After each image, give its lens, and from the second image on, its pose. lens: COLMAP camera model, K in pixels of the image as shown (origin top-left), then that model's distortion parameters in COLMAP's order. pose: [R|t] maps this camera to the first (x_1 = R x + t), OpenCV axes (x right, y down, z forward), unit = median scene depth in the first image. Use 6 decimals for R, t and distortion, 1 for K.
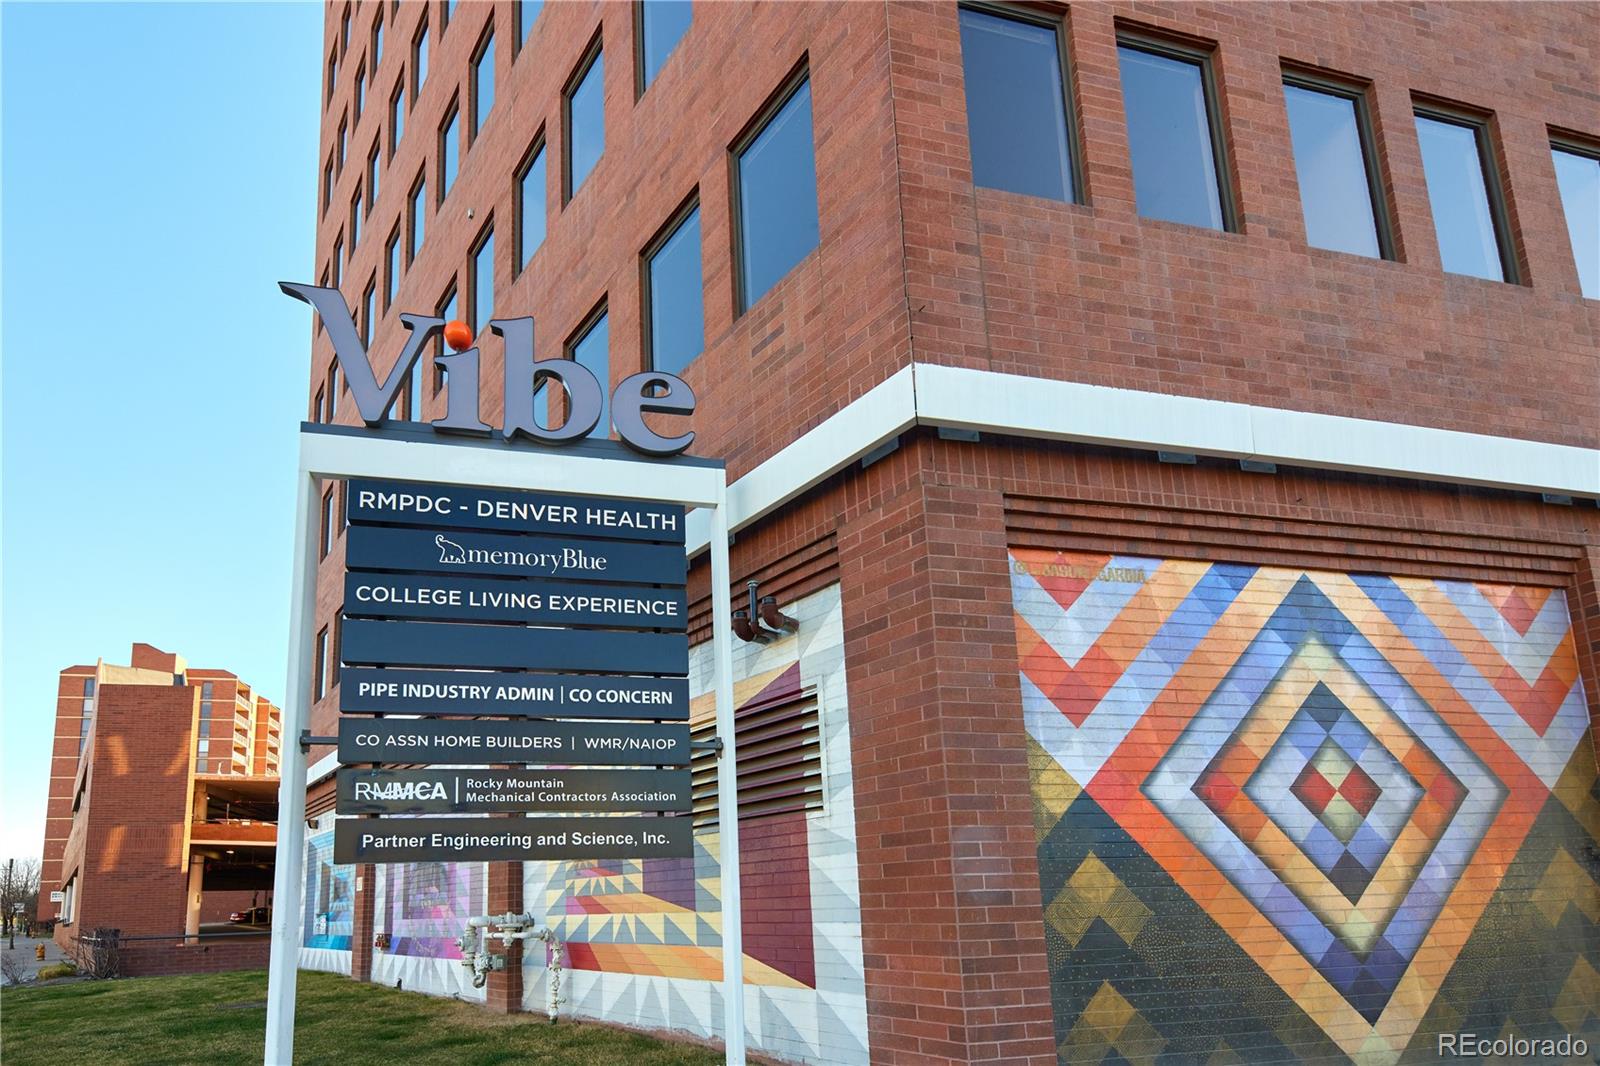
lens RADIAL K [[1216.5, 0, 800.0], [0, 1216.5, 533.0], [0, 0, 1]] dist [-0.006778, -0.000211]
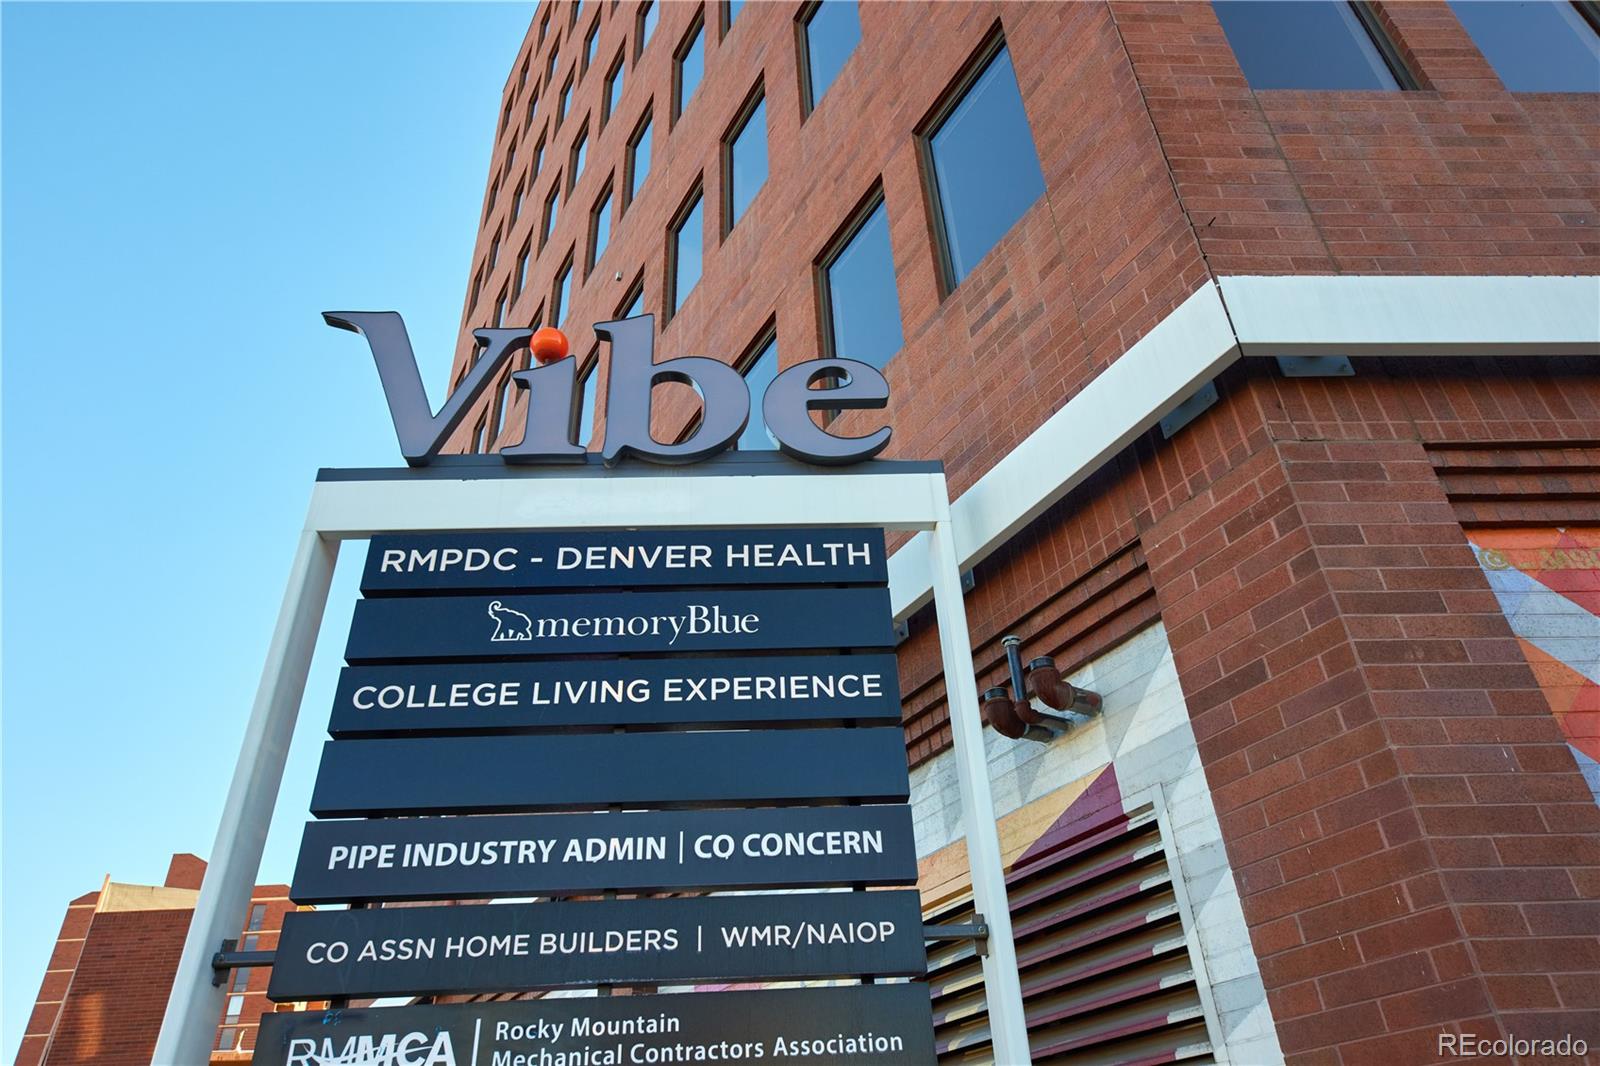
lens RADIAL K [[1143.1, 0, 804.9], [0, 1143.1, 416.4], [0, 0, 1]] dist [0.004643, 0.012705]
pose [[0.960322, -0.170057, -0.221047, 0.006527], [0.092801, 0.942268, -0.321743, 0.108510], [0.263000, 0.288464, 0.920662, 0.428135]]
